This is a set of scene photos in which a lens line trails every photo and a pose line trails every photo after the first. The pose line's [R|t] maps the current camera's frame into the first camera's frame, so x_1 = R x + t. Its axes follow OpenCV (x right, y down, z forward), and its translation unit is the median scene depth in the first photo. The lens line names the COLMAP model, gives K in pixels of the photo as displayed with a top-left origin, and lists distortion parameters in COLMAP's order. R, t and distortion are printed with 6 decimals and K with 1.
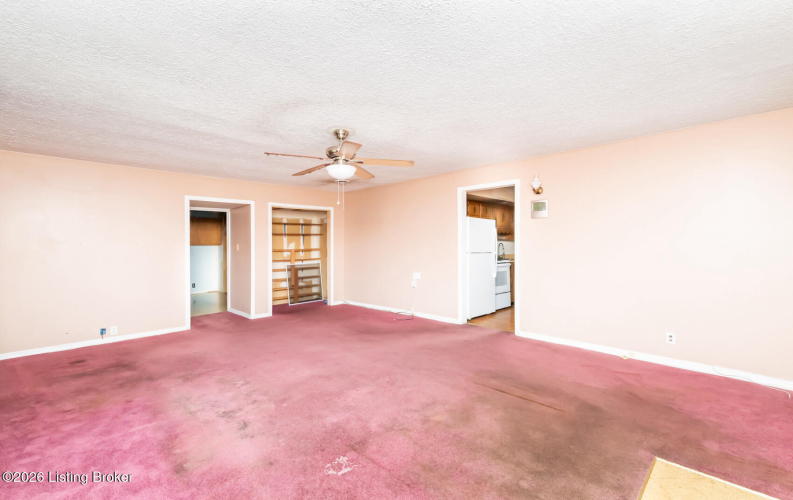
lens RADIAL K [[345.3, 0, 393.7], [0, 345.3, 249.5], [0, 0, 1]] dist [0.000921, 0.000167]
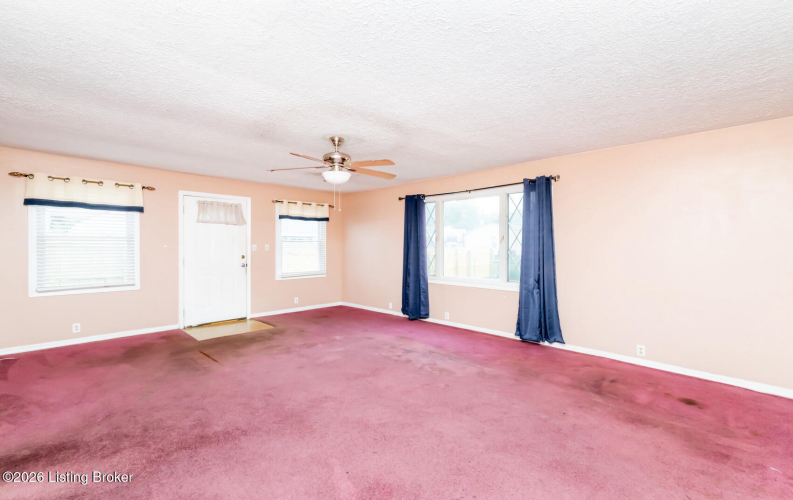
lens RADIAL K [[344.0, 0, 398.0], [0, 344.0, 246.0], [0, 0, 1]] dist [0.001057, 0.000246]
pose [[-0.999970, 0.002138, -0.007381, -0.240889], [0.002031, 0.999893, 0.014499, -0.021889], [0.007411, 0.014483, -0.999868, 1.497248]]
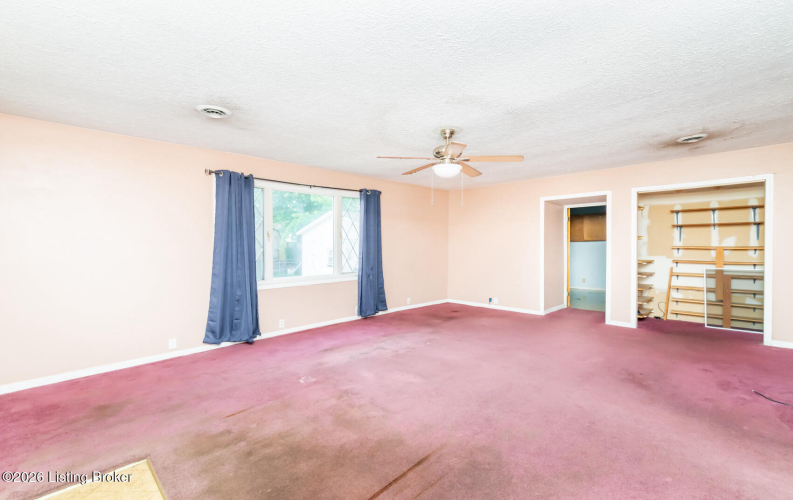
lens RADIAL K [[344.0, 0, 398.0], [0, 344.0, 246.0], [0, 0, 1]] dist [0.001057, 0.000246]
pose [[-0.008878, 0.013918, -0.999864, 0.637362], [-0.006375, 0.999882, 0.013975, -0.011479], [0.999940, 0.006498, -0.008788, 0.631348]]
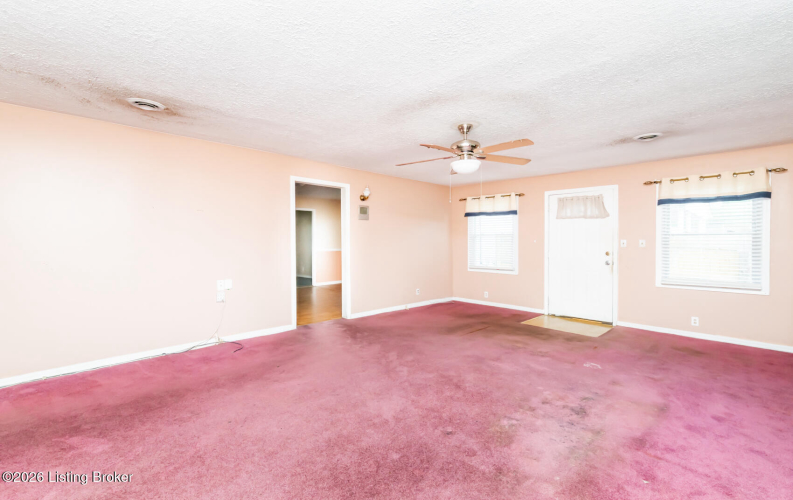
lens RADIAL K [[346.2, 0, 395.0], [0, 346.2, 245.2], [0, 0, 1]] dist [0.003249, 0.000162]
pose [[0.006435, -0.011569, 0.999912, -0.852982], [0.010197, 0.999882, 0.011503, -0.010899], [-0.999927, 0.010122, 0.006552, 0.875567]]
